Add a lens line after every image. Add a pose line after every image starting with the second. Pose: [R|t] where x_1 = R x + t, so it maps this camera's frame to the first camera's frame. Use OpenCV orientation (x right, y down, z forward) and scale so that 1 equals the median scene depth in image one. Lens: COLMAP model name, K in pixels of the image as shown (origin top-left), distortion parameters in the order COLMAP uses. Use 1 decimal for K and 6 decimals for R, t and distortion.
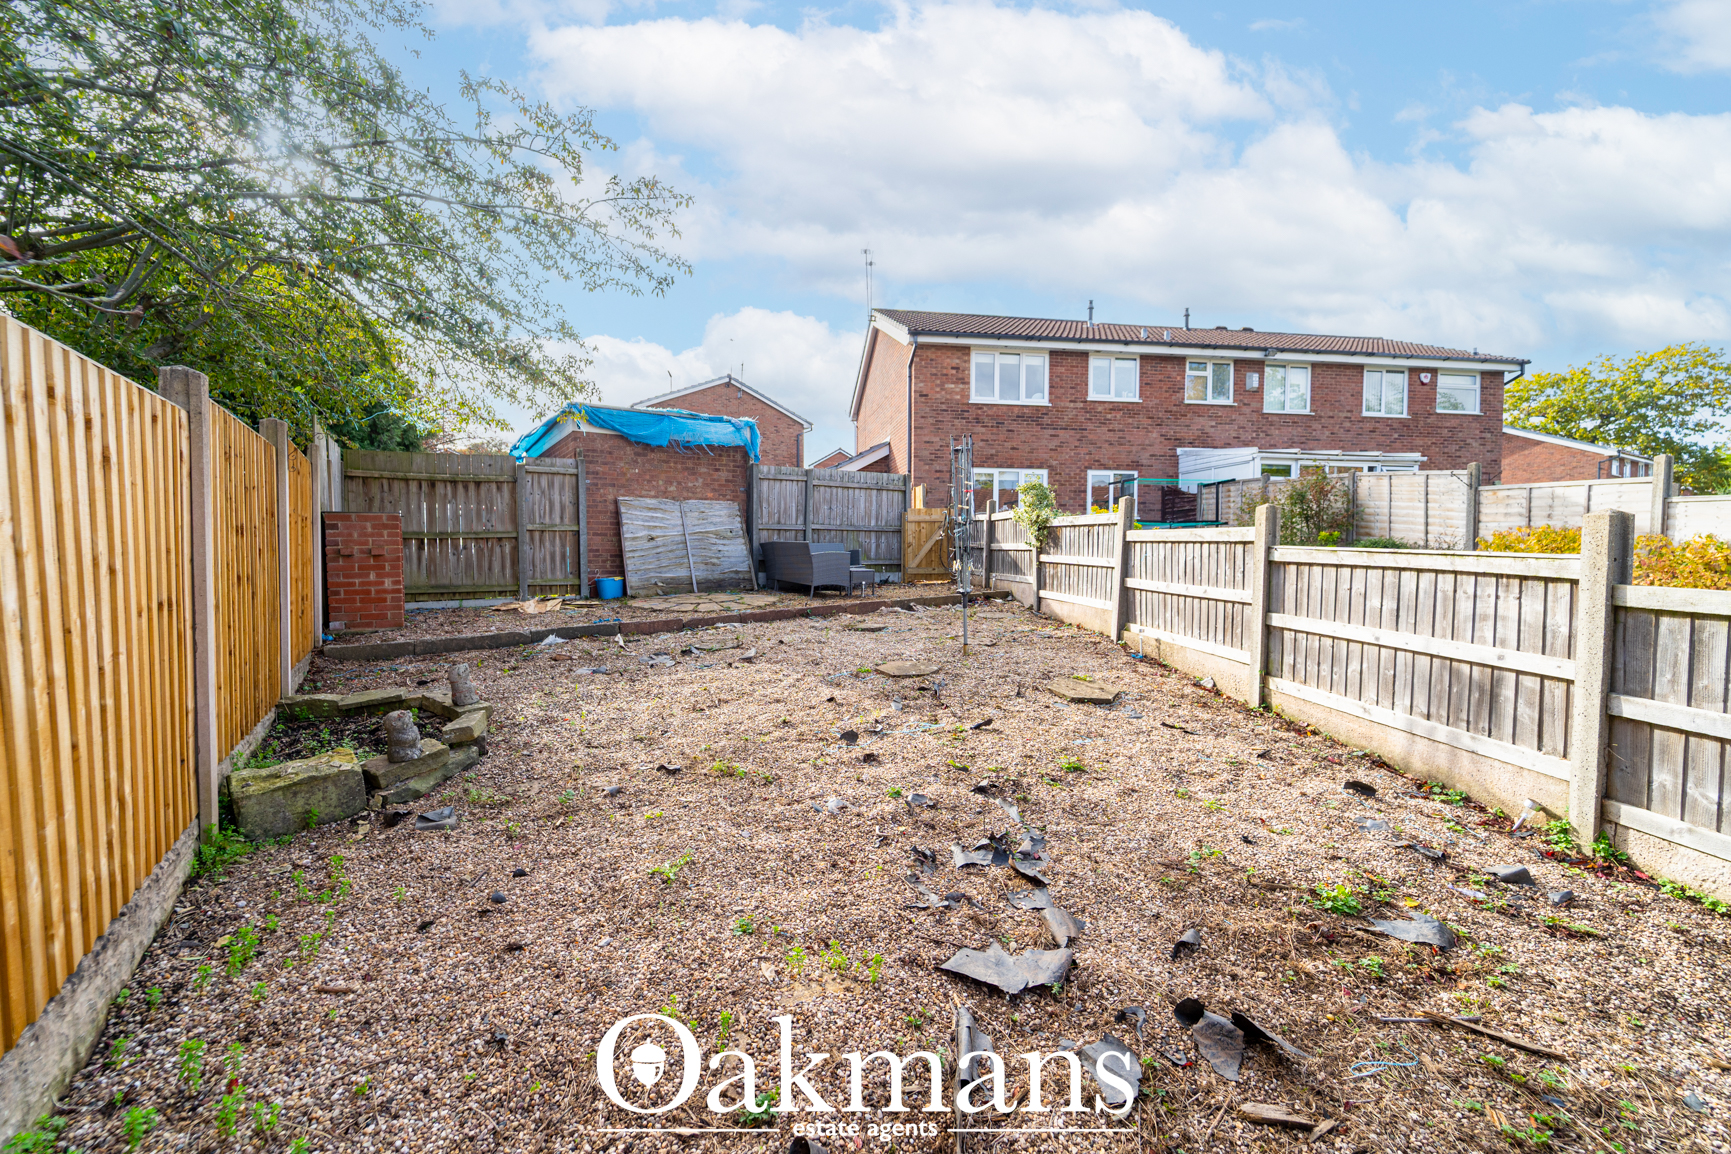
lens RADIAL K [[710.4, 0, 864.4], [0, 710.4, 568.5], [0, 0, 1]] dist [0.003403, 0.000108]
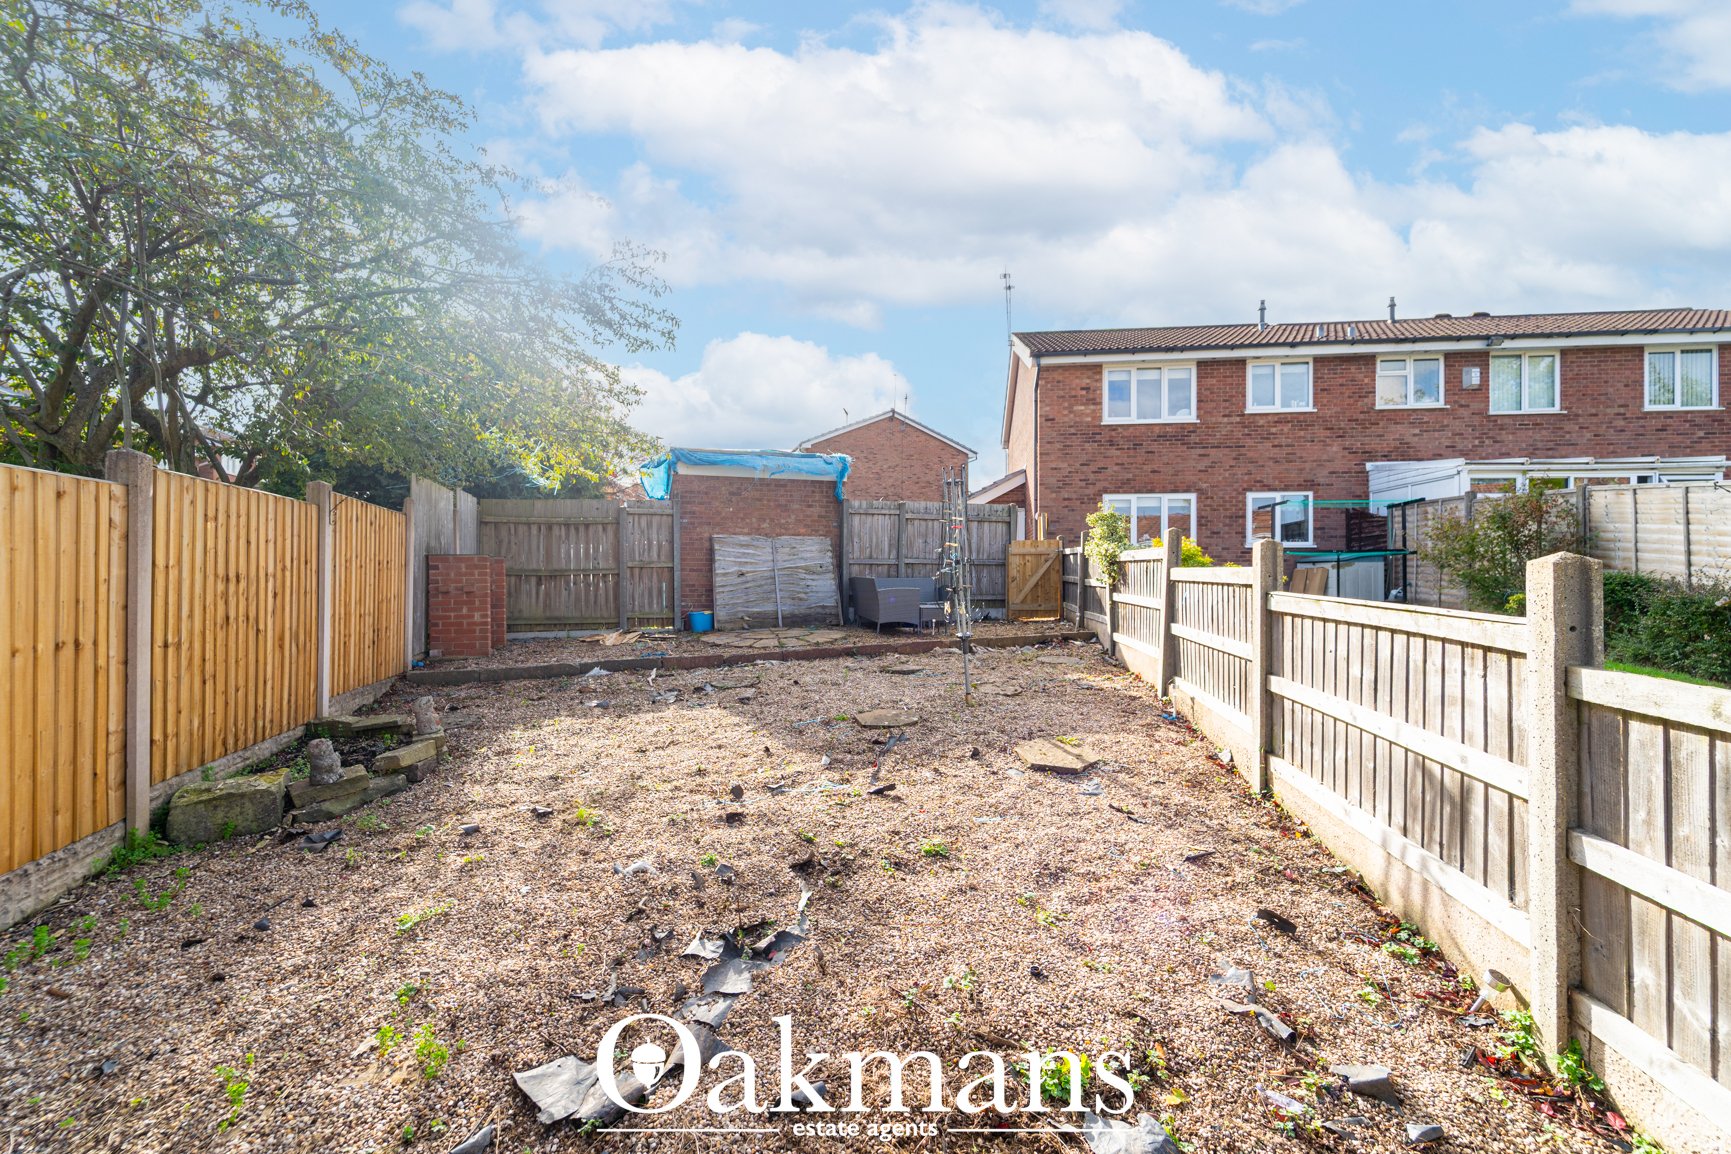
lens RADIAL K [[713.9, 0, 855.3], [0, 713.9, 570.5], [0, 0, 1]] dist [0.001885, -0.000630]
pose [[0.961750, -0.003500, -0.273908, 0.182675], [-0.007112, 0.999262, -0.037740, -0.011519], [0.273838, 0.038245, 0.961015, 0.052058]]
